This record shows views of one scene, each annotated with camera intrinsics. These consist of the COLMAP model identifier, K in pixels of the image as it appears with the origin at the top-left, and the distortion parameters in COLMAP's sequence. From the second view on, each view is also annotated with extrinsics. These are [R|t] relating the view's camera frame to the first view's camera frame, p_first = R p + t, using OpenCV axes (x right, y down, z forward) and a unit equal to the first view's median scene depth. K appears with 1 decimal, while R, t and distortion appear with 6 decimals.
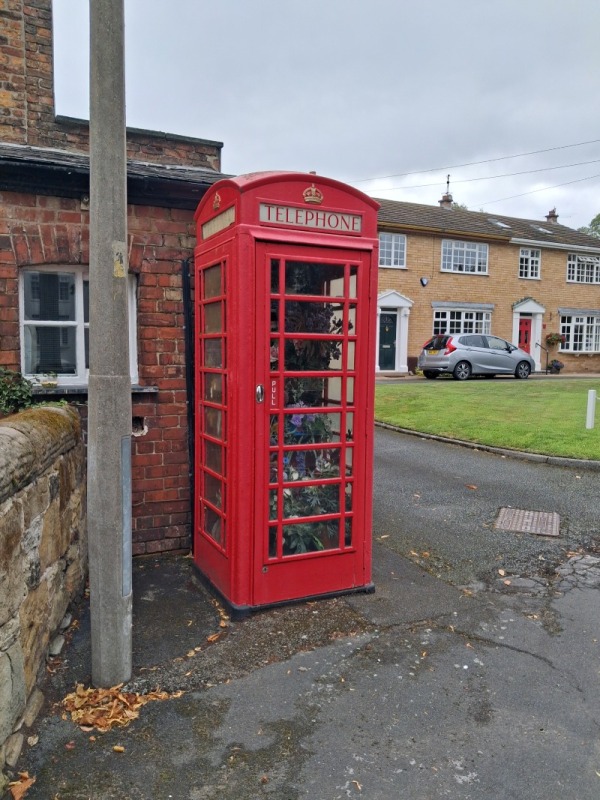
lens RADIAL K [[622.1, 0, 293.4], [0, 622.1, 404.0], [0, 0, 1]] dist [0.017194, -0.023211]
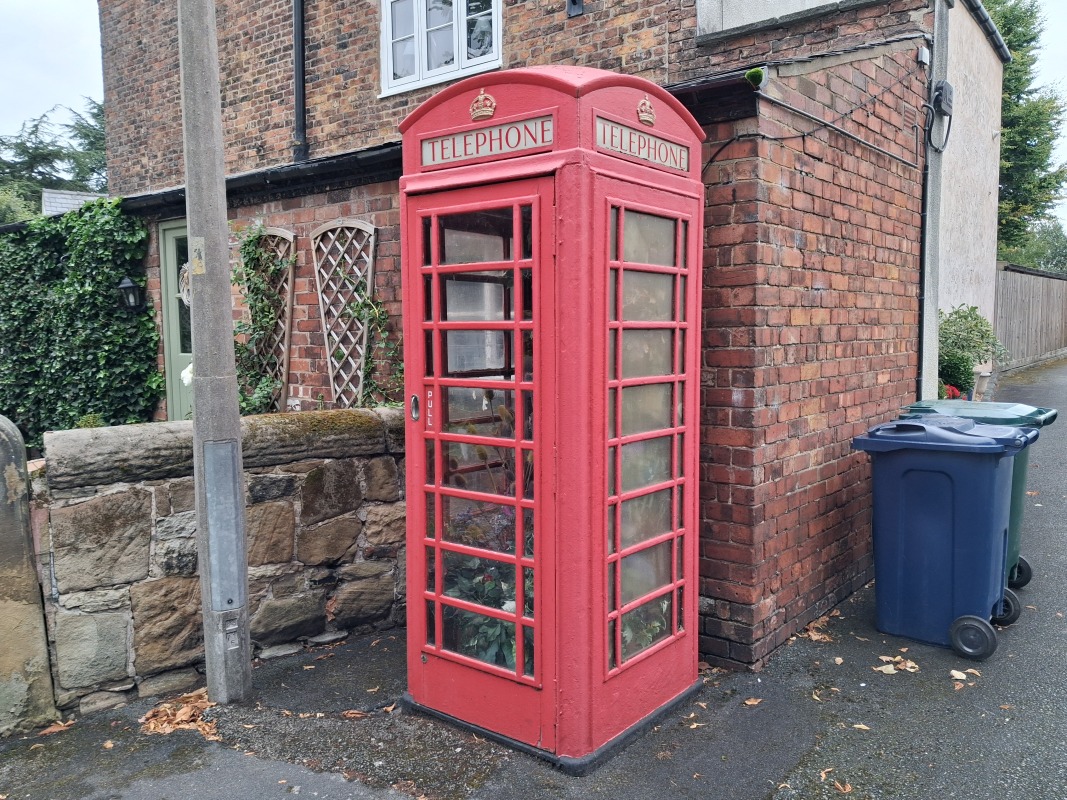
lens RADIAL K [[829.7, 0, 577.2], [0, 829.7, 396.1], [0, 0, 1]] dist [0.017194, -0.023211]
pose [[0.466571, 0.056527, -0.882676, 0.737686], [-0.061618, 0.997608, 0.031317, -0.060746], [0.882335, 0.039777, 0.468938, 0.604979]]
